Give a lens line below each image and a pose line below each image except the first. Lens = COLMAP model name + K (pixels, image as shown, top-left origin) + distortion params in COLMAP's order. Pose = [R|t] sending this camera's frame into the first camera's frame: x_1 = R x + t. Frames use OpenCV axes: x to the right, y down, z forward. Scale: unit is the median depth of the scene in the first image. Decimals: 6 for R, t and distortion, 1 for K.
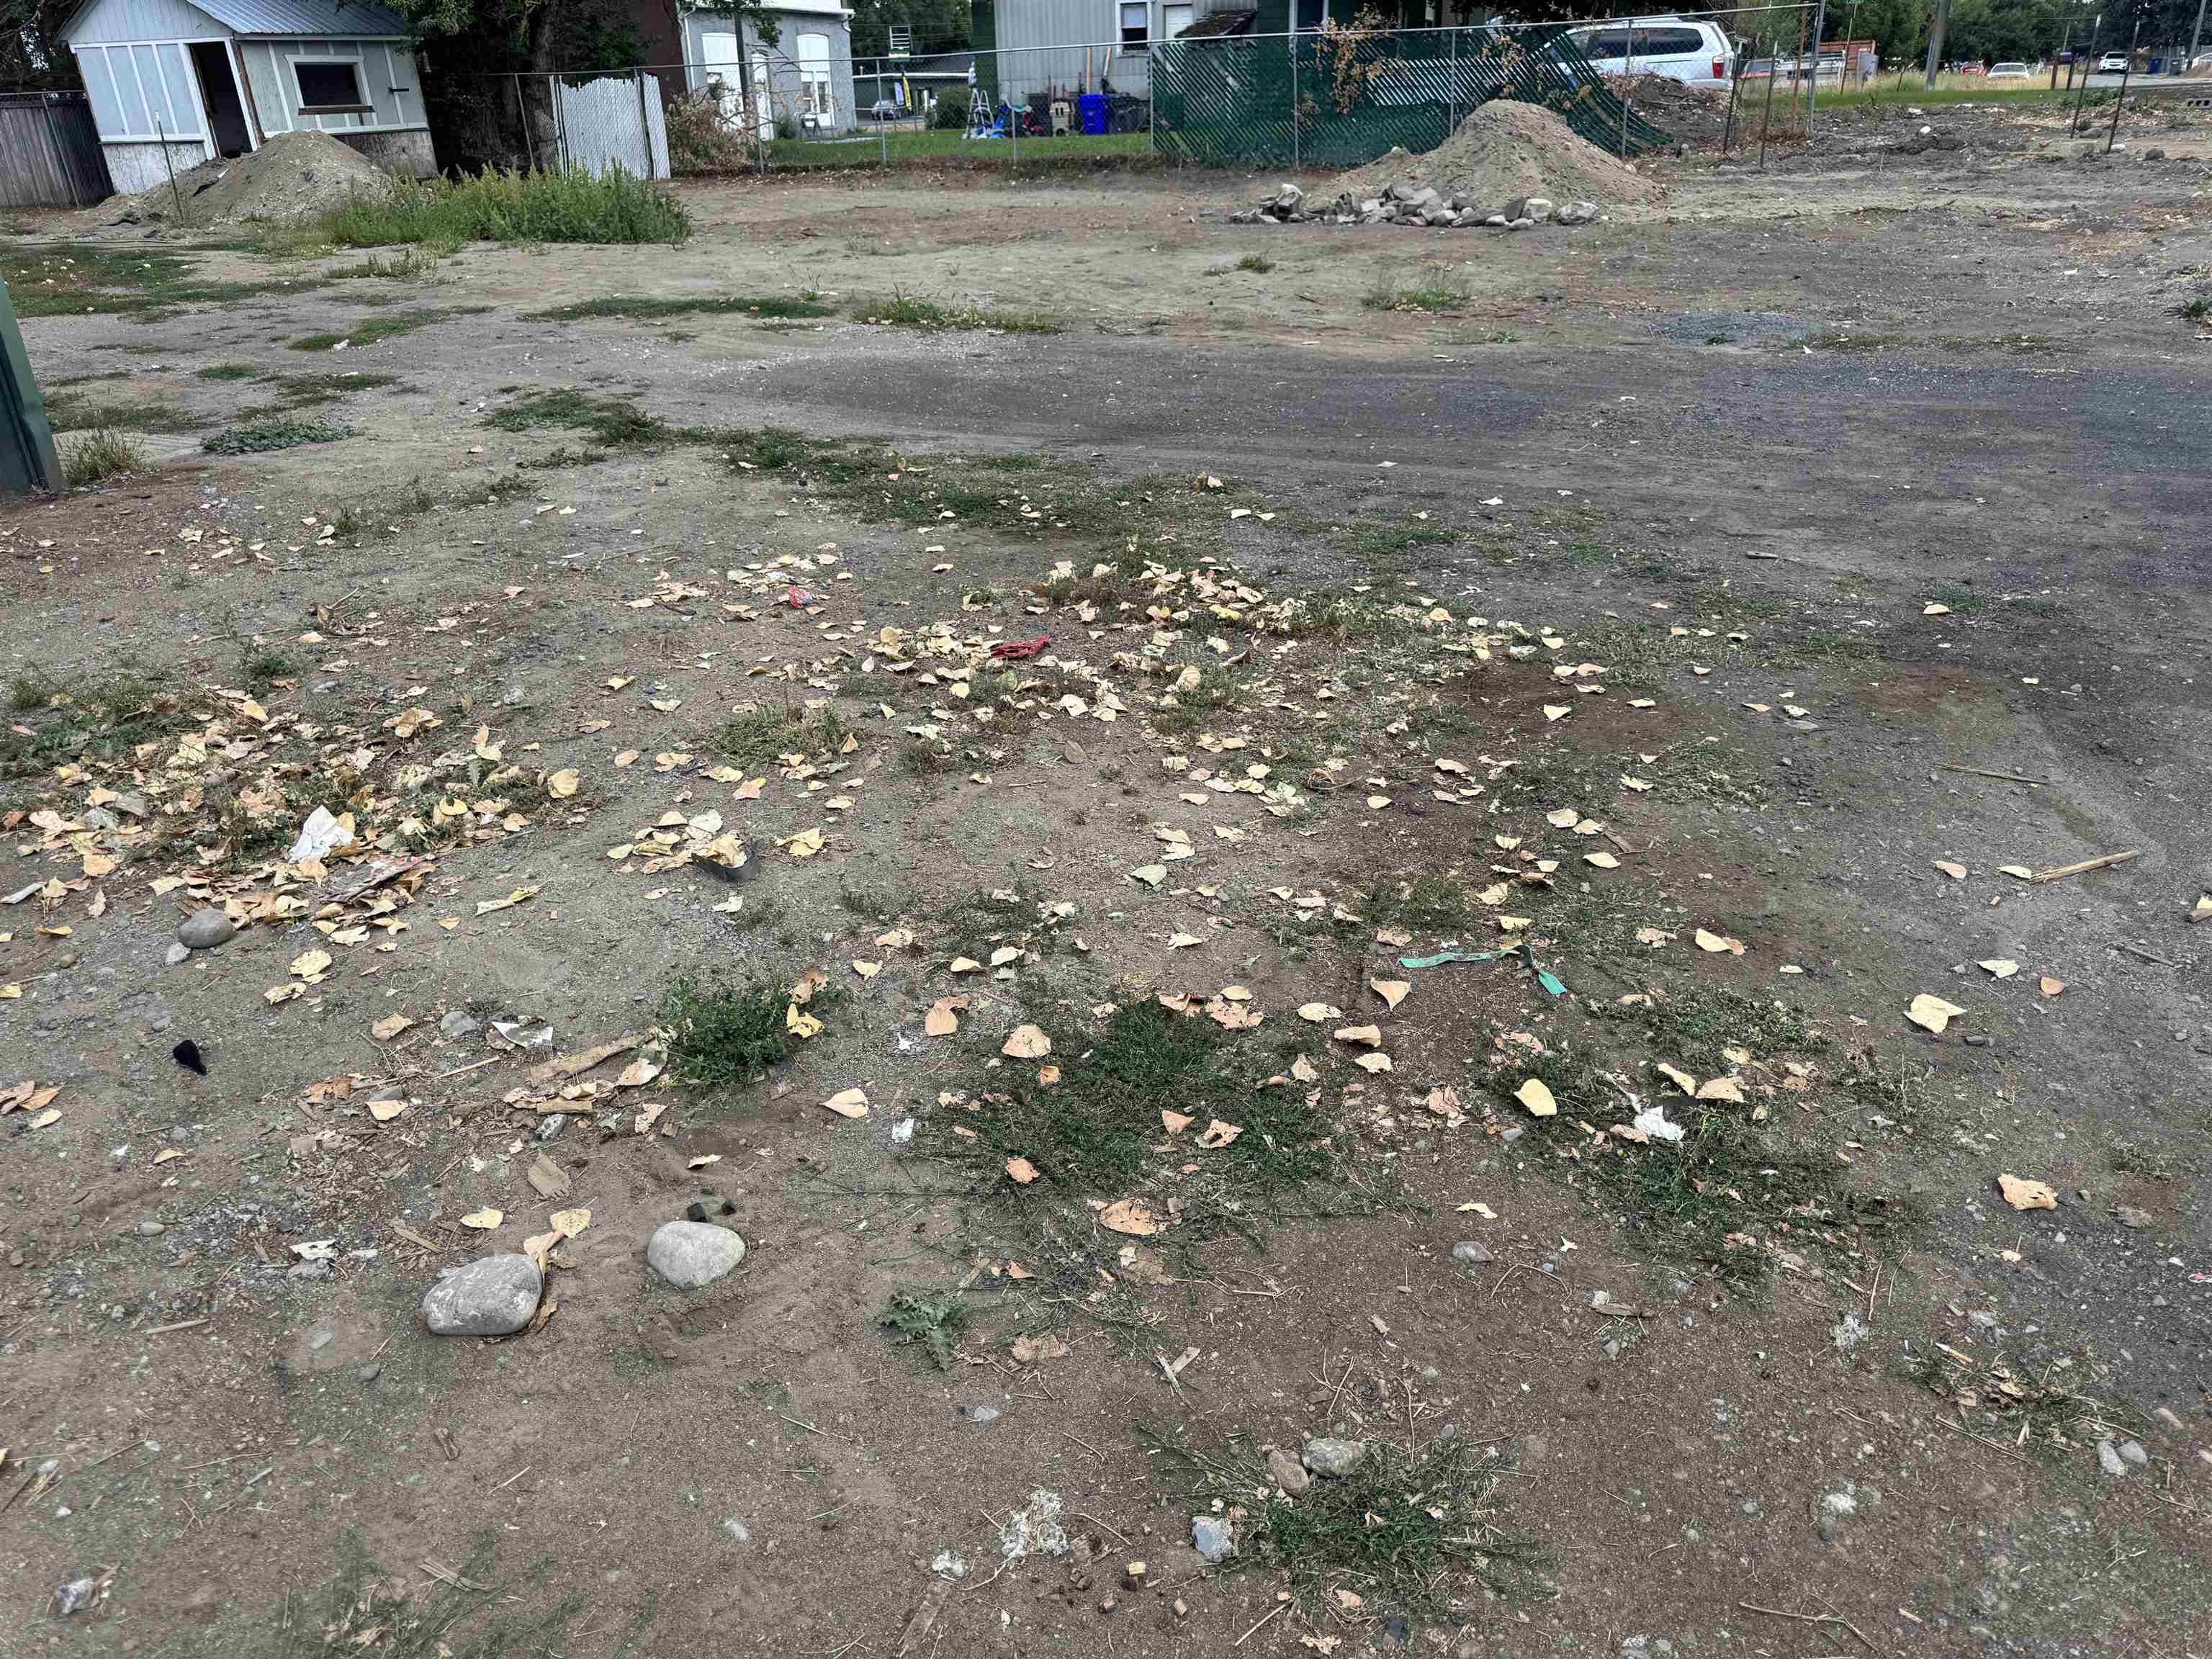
lens RADIAL K [[1582.9, 0, 1106.0], [0, 1582.9, 829.5], [0, 0, 1]] dist [0.033841, -0.033358]
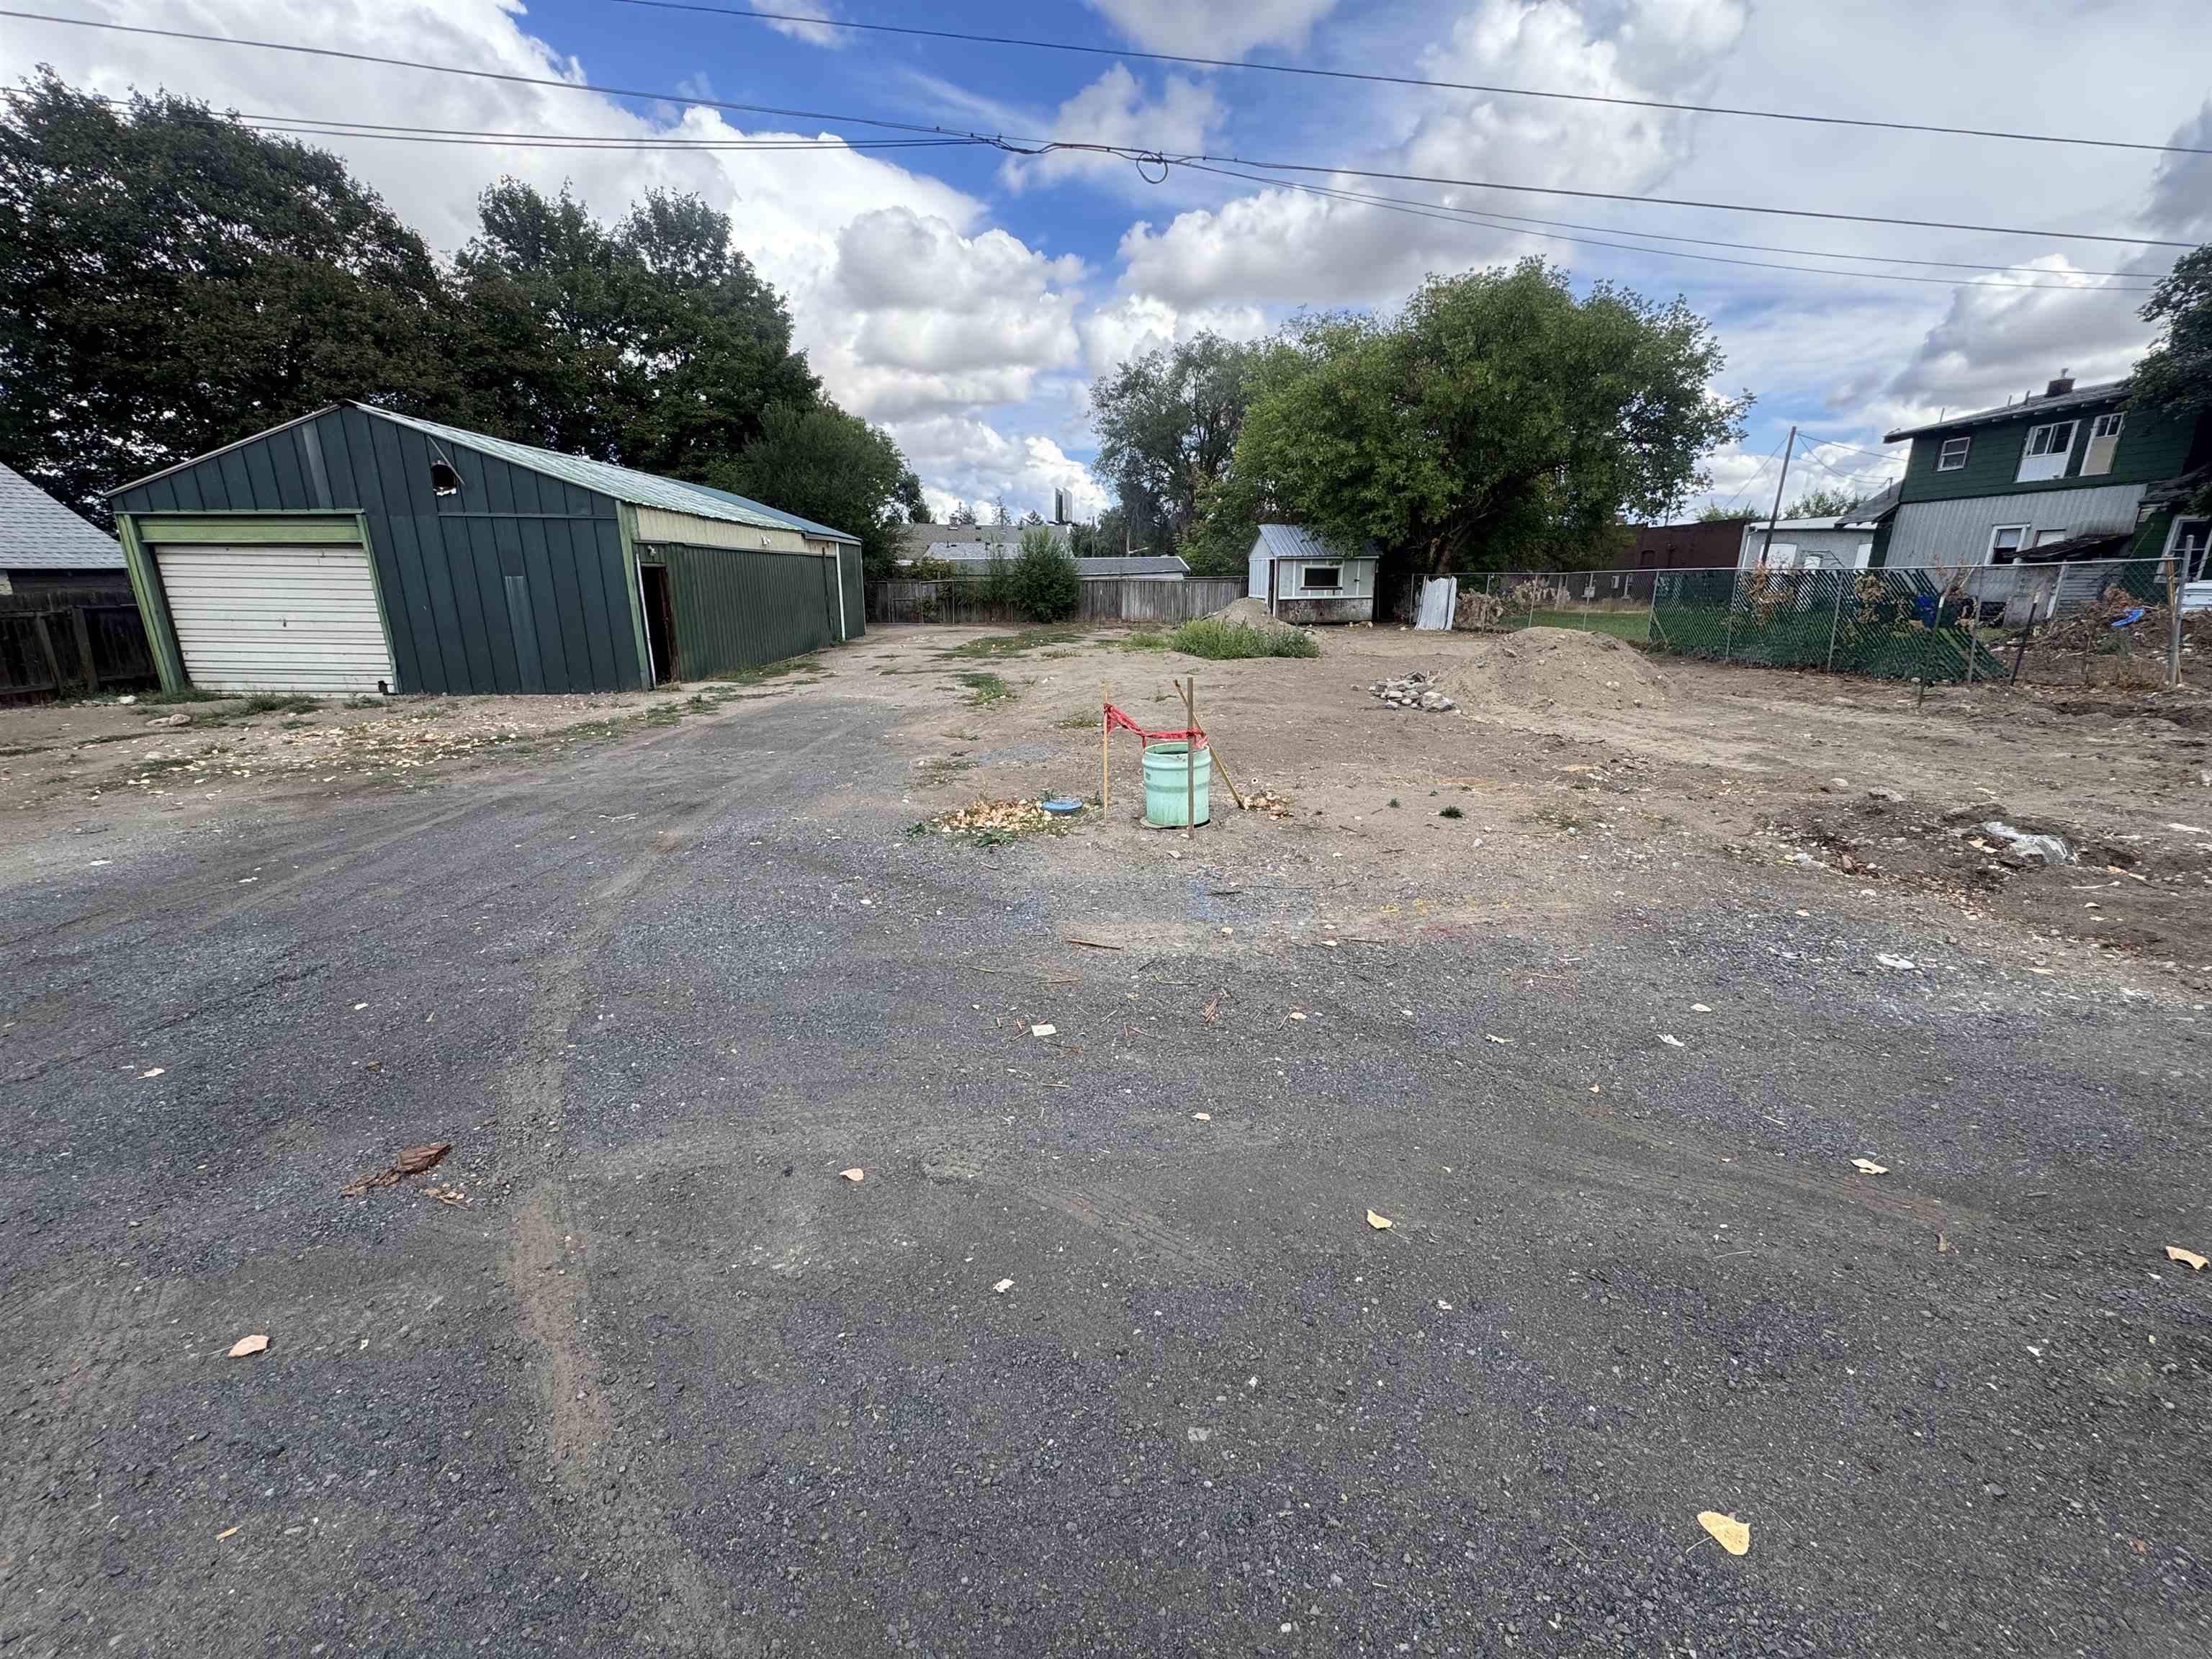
lens RADIAL K [[883.6, 0, 1106.0], [0, 883.6, 829.5], [0, 0, 1]] dist [0.000382, 0.000129]
pose [[0.477982, 0.271194, -0.835456, 0.458429], [-0.384755, 0.919682, 0.078409, -0.127757], [0.789619, 0.283968, 0.543935, 0.203202]]
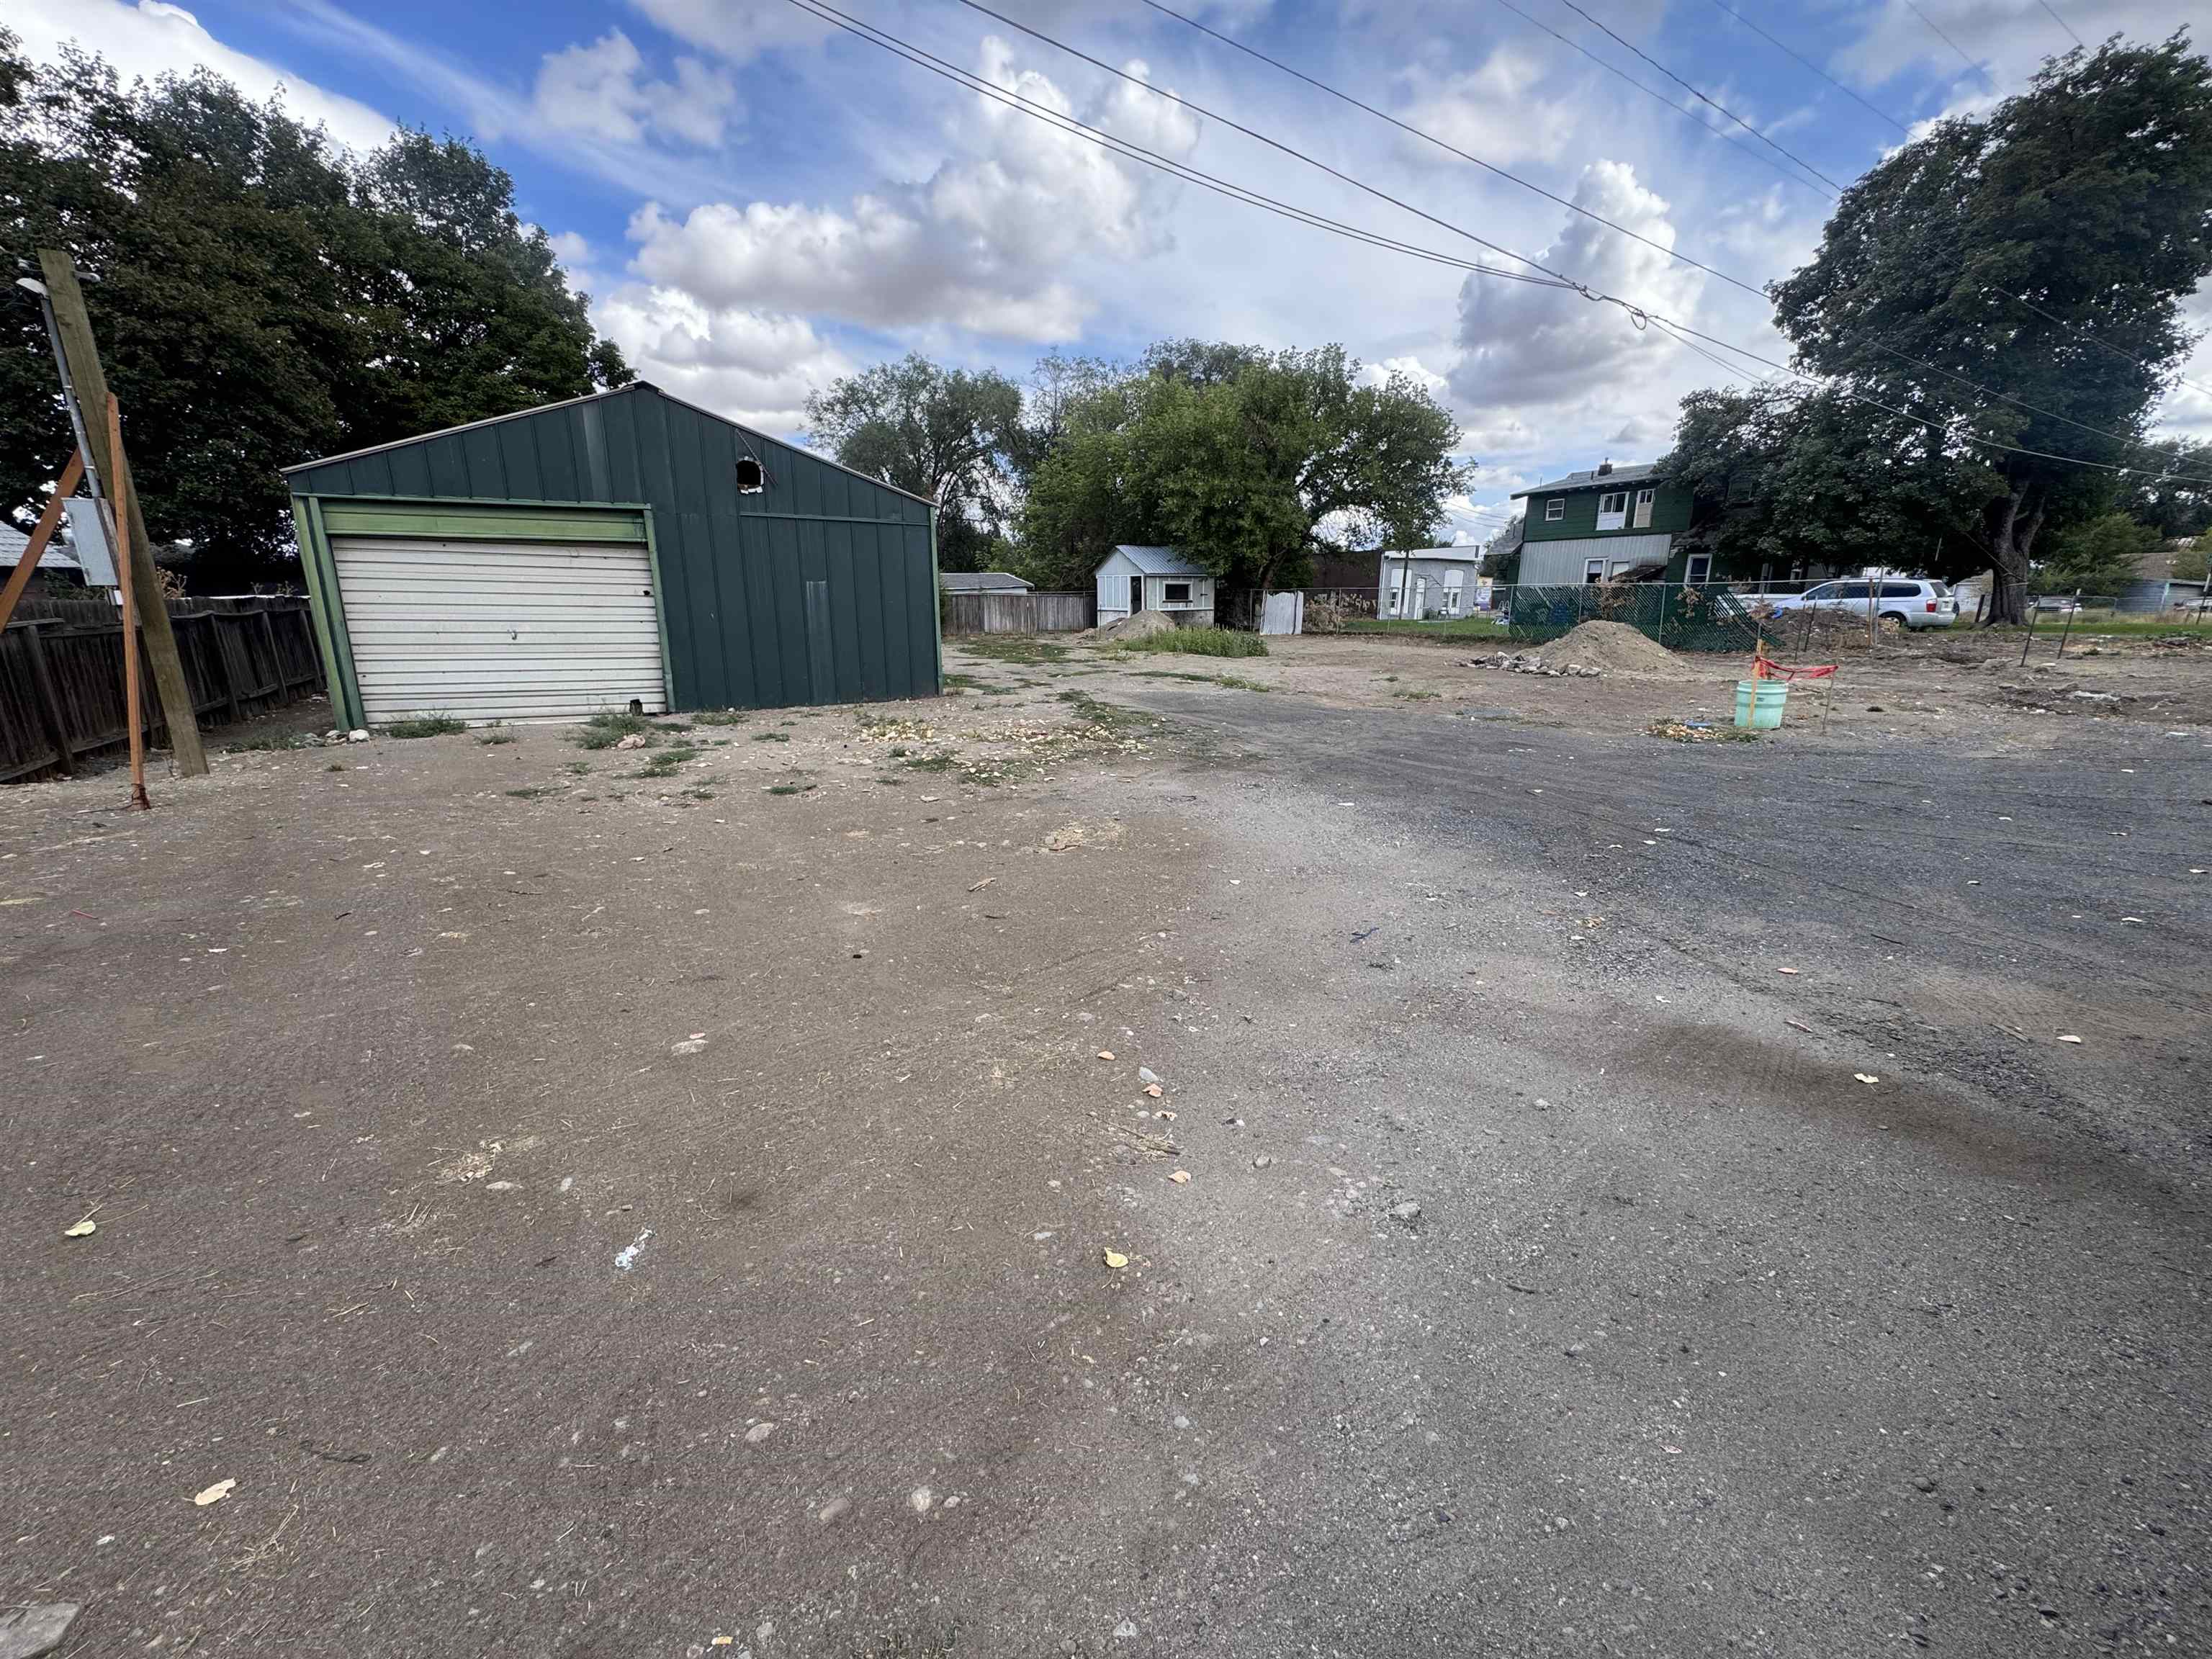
lens RADIAL K [[886.3, 0, 1106.0], [0, 886.3, 829.5], [0, 0, 1]] dist [0.019607, -0.013408]
pose [[0.820691, 0.176470, -0.543438, 0.242780], [-0.265978, 0.959767, -0.090012, 0.048808], [0.505689, 0.218415, 0.834610, -0.142850]]
